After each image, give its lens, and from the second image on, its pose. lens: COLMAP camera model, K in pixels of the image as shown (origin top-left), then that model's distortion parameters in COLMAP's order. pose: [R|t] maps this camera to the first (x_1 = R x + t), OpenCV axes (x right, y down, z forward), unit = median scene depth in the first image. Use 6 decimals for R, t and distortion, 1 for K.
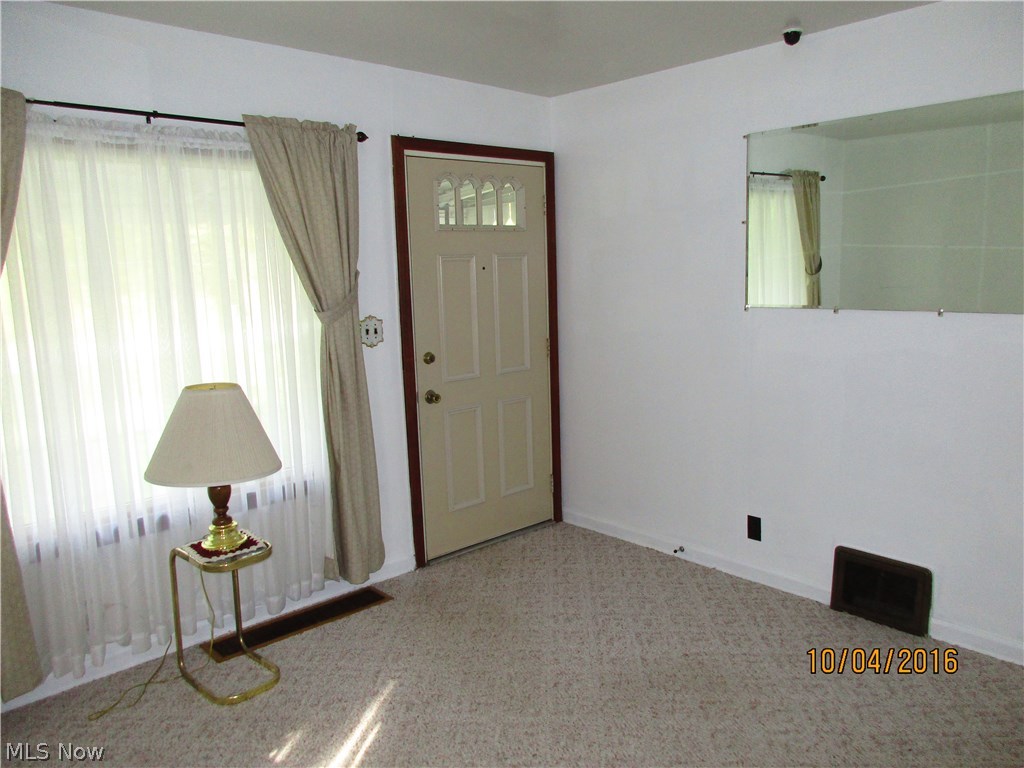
lens RADIAL K [[769.4, 0, 512.0], [0, 769.4, 384.0], [0, 0, 1]] dist [0.002855, 0.009215]
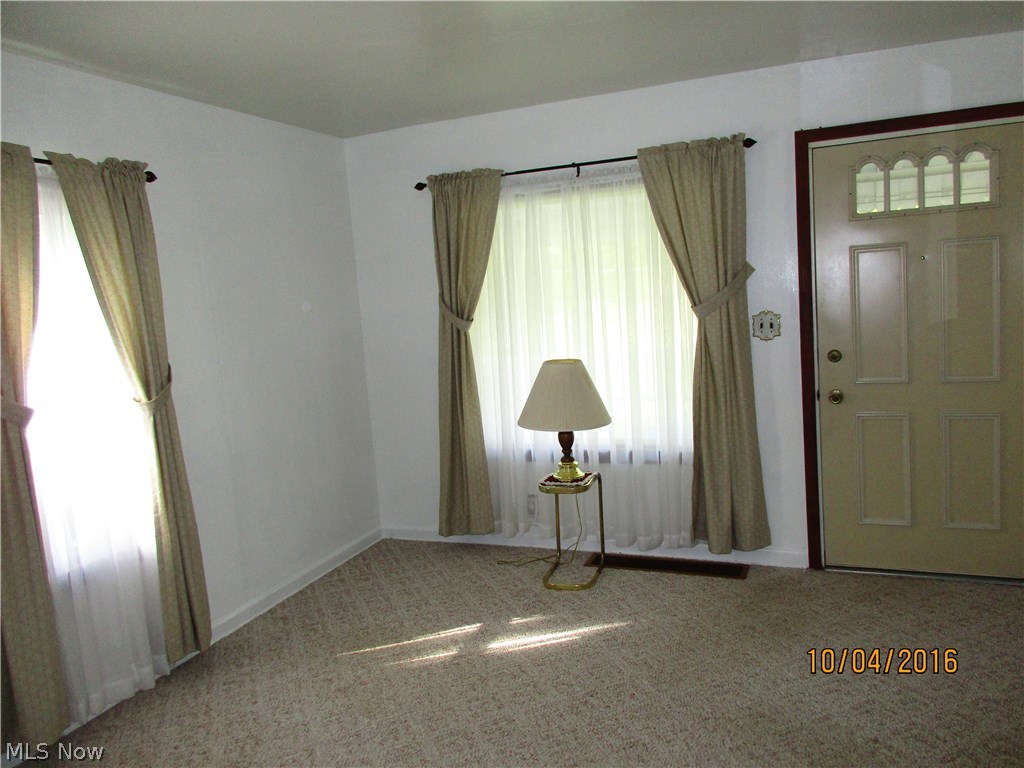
lens RADIAL K [[764.0, 0, 512.0], [0, 764.0, 384.0], [0, 0, 1]] dist [0.005834, -0.000326]
pose [[0.428981, 0.108931, -0.896721, 0.680256], [-0.084738, 0.993178, 0.080111, -0.048372], [0.899330, 0.041620, 0.435285, 0.269329]]
